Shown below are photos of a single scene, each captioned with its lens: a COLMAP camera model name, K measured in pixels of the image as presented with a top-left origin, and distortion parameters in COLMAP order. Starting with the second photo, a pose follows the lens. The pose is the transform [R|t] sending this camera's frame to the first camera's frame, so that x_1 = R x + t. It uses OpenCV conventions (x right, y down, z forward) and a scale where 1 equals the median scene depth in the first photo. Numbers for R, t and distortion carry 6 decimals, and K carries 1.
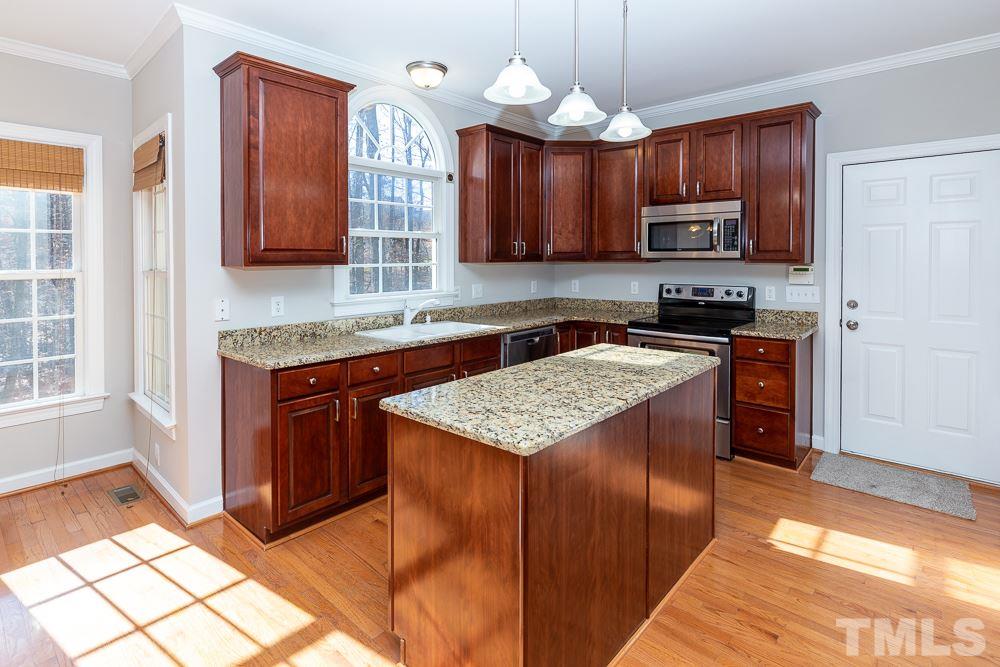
lens RADIAL K [[501.0, 0, 539.6], [0, 501.0, 267.9], [0, 0, 1]] dist [0.002775, 0.000227]
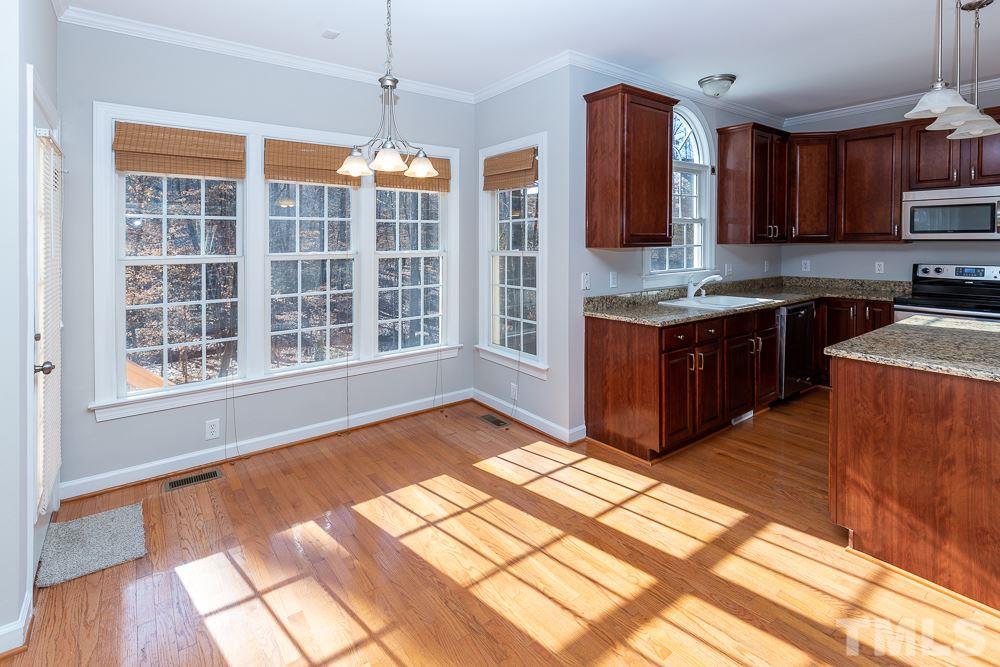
lens RADIAL K [[501.0, 0, 507.9], [0, 501.0, 248.3], [0, 0, 1]] dist [0.002775, 0.000227]
pose [[0.979364, -0.001325, -0.202098, -0.427617], [0.001037, 0.999998, -0.001531, -0.000039], [0.202100, 0.001290, 0.979364, -0.229967]]
